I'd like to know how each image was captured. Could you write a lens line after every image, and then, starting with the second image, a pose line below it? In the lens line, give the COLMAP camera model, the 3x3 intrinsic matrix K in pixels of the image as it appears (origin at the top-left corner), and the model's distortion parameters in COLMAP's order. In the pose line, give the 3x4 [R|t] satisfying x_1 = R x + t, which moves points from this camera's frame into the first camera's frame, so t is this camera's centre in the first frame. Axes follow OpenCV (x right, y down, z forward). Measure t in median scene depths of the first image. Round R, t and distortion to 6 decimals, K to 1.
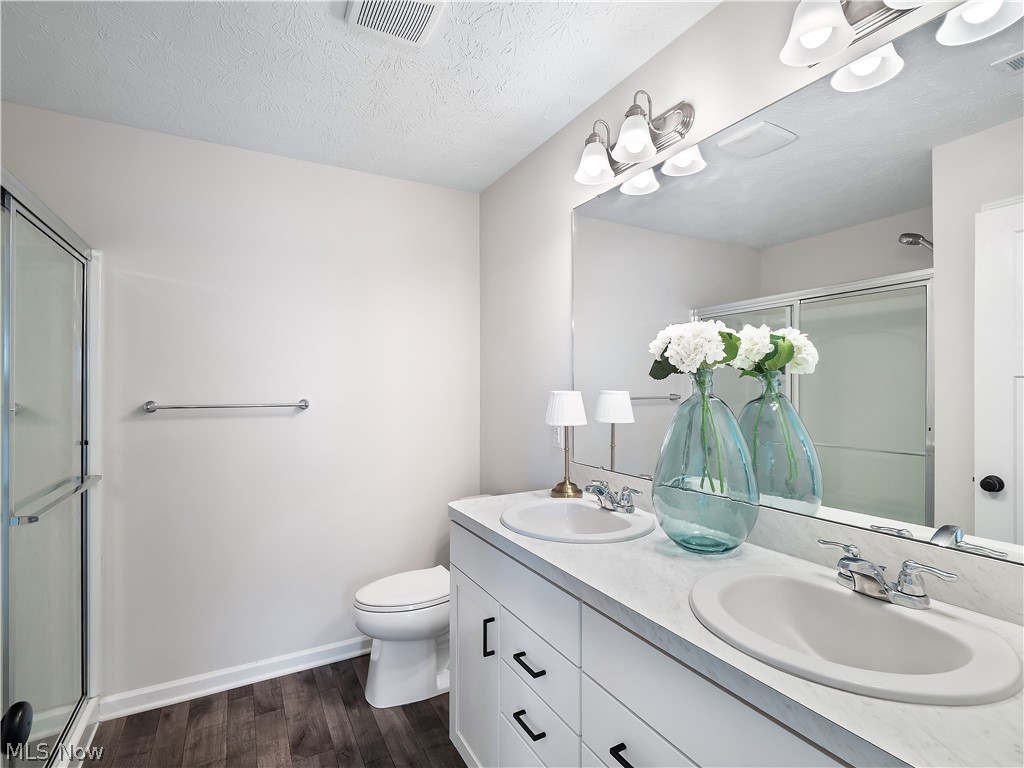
lens RADIAL K [[505.0, 0, 513.5], [0, 505.0, 384.6], [0, 0, 1]] dist [0.006673, -0.007000]
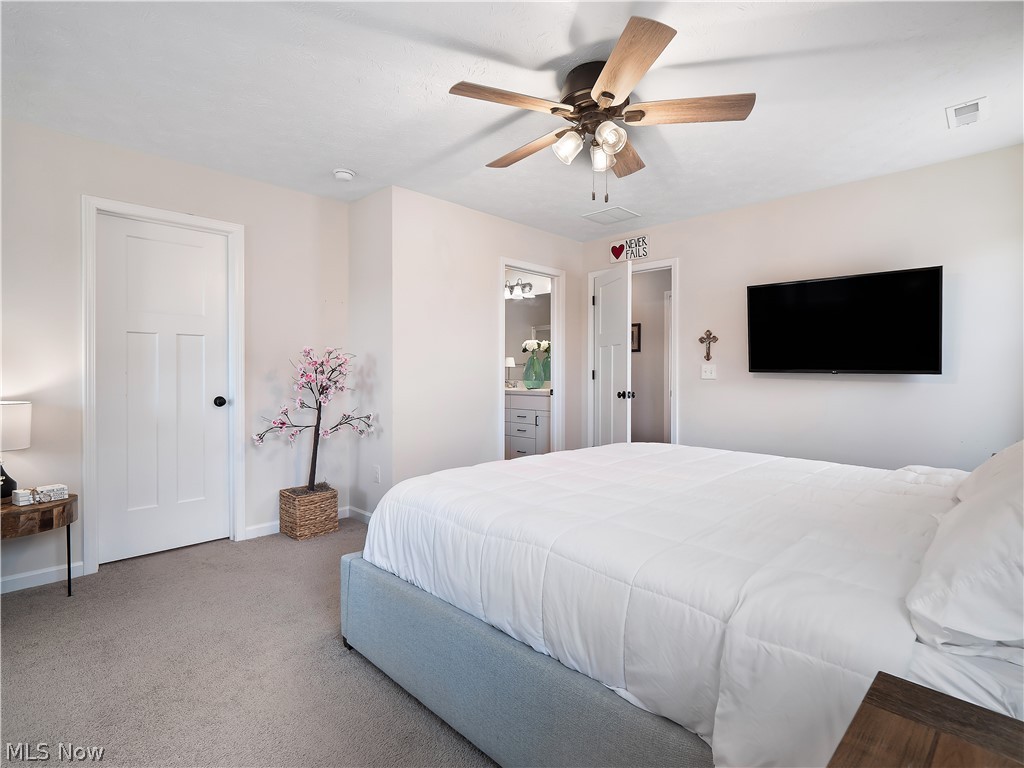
lens RADIAL K [[505.0, 0, 507.8], [0, 505.0, 378.3], [0, 0, 1]] dist [0.006673, -0.007000]
pose [[0.960910, -0.000124, 0.276859, -1.055891], [-0.005277, 0.999810, 0.018765, 0.128517], [-0.276809, -0.019492, 0.960727, -3.162357]]
